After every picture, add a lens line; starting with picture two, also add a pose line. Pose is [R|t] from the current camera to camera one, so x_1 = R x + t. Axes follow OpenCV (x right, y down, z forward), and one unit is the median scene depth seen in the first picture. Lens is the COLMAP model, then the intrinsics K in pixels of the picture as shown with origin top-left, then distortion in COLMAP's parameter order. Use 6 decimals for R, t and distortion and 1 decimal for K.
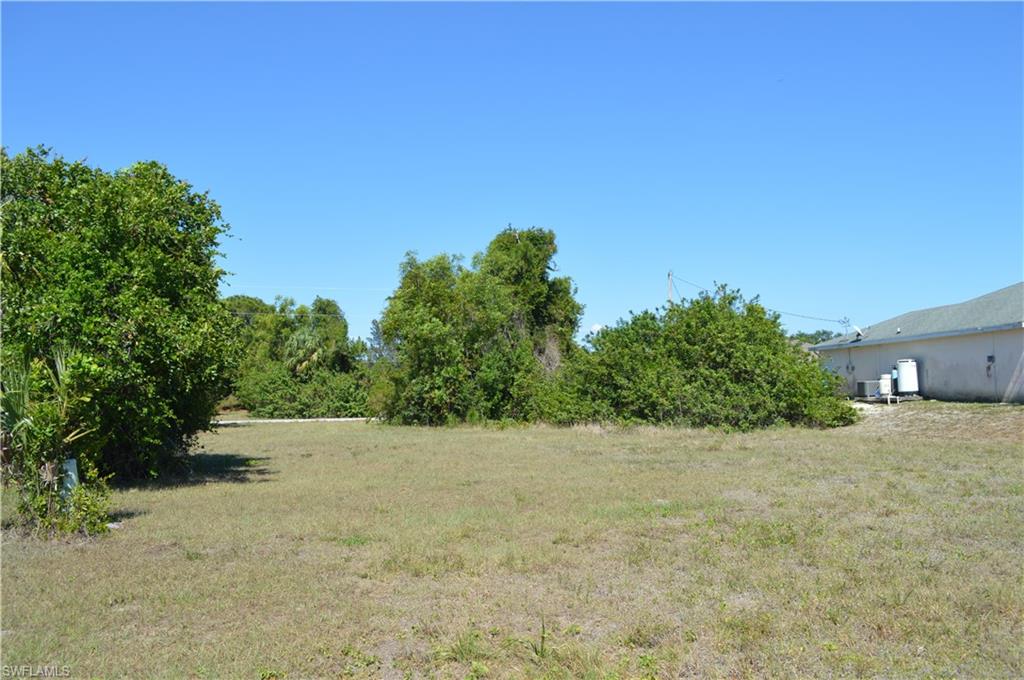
lens RADIAL K [[822.6, 0, 516.4], [0, 822.6, 323.2], [0, 0, 1]] dist [-0.081097, 0.017762]
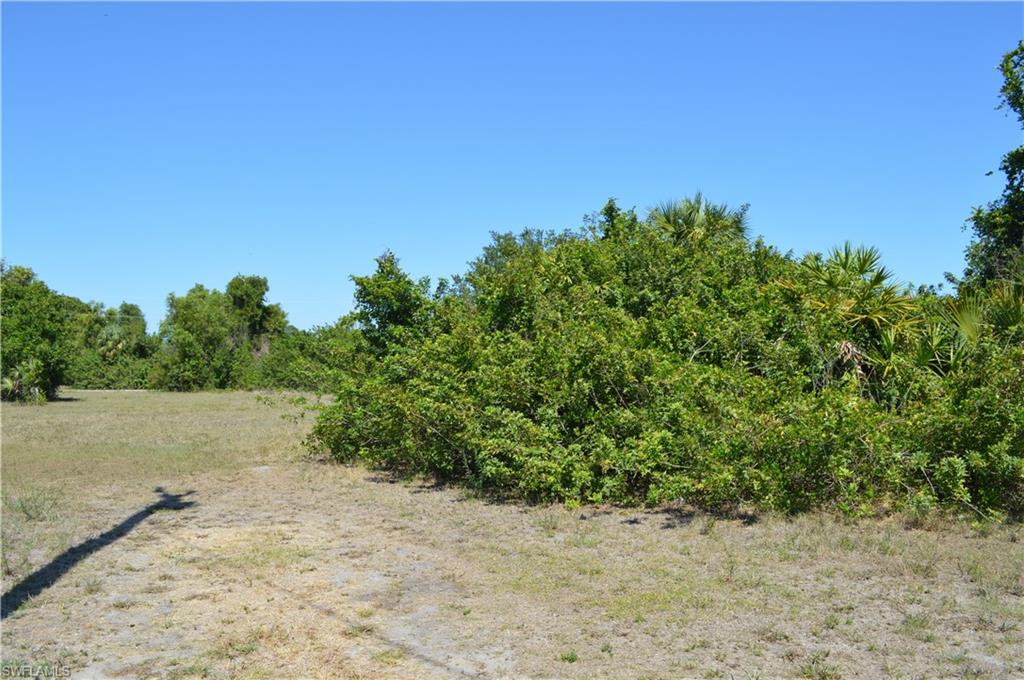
lens RADIAL K [[822.6, 0, 517.3], [0, 822.6, 338.2], [0, 0, 1]] dist [-0.081097, 0.017762]
pose [[0.979547, 0.022408, 0.199966, 0.208774], [-0.029775, 0.998981, 0.033911, -0.058776], [-0.199002, -0.039172, 0.979216, -0.707114]]
